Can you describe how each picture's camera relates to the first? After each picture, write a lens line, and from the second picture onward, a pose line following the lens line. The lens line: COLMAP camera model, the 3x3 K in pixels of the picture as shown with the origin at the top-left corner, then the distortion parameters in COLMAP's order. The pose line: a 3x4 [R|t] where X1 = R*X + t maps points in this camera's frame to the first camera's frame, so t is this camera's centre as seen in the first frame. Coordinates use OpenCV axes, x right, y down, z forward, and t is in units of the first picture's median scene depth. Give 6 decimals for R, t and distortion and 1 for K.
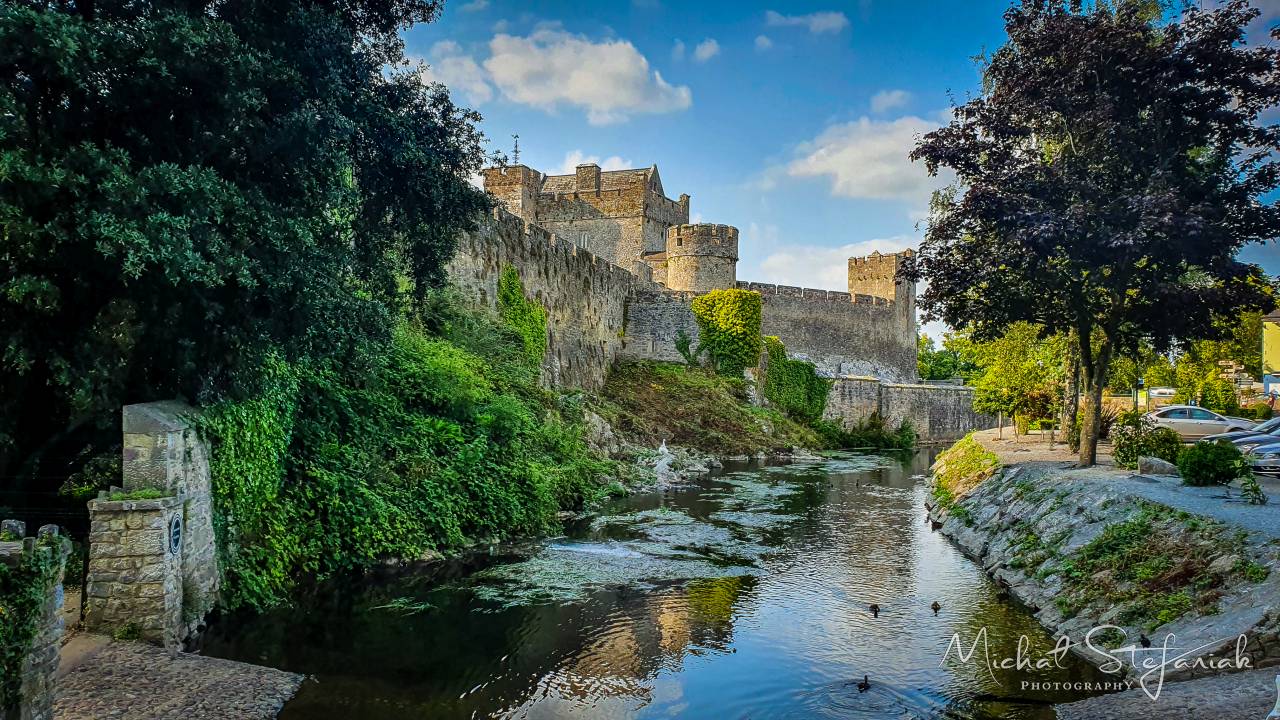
lens RADIAL K [[1048.8, 0, 640.0], [0, 1048.8, 360.0], [0, 0, 1]] dist [0.073742, -0.002823]
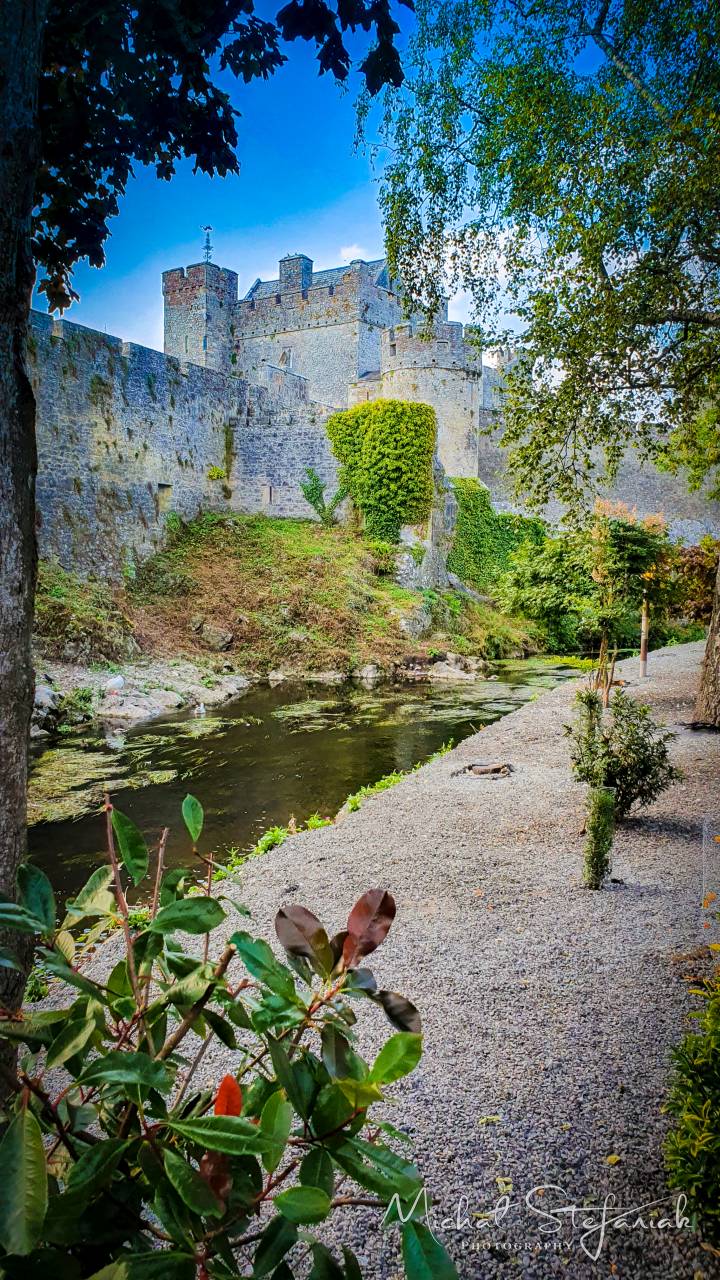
lens RADIAL K [[1076.4, 0, 360.0], [0, 1076.4, 640.0], [0, 0, 1]] dist [0.201936, -1.113377]
pose [[0.985497, 0.004151, -0.169640, 0.182467], [0.012149, 0.995409, 0.094937, 0.013591], [0.169256, -0.095621, 0.980923, 0.350606]]
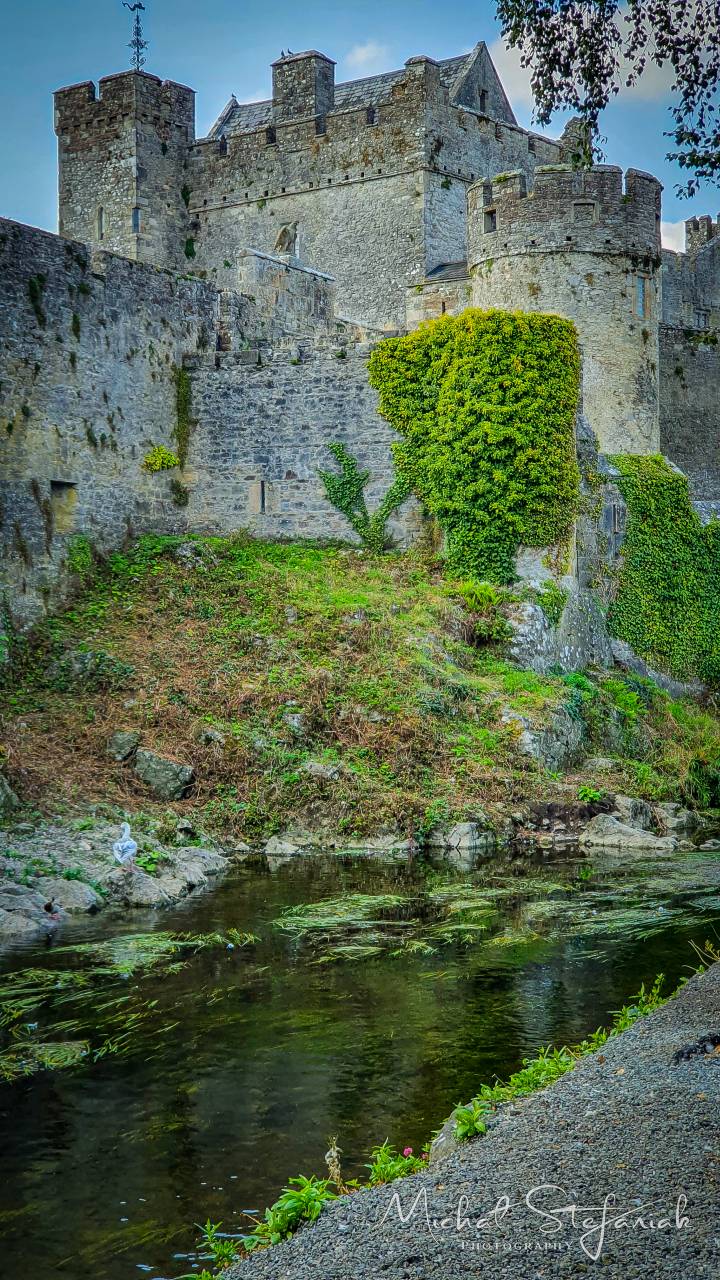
lens RADIAL K [[2054.7, 0, 311.3], [0, 2054.7, 641.3], [0, 0, 1]] dist [0.009549, -0.109076]
pose [[0.973673, -0.026309, -0.226426, 0.177720], [0.033663, 0.999022, 0.028679, 0.015052], [0.225450, -0.035546, 0.973606, 0.363838]]
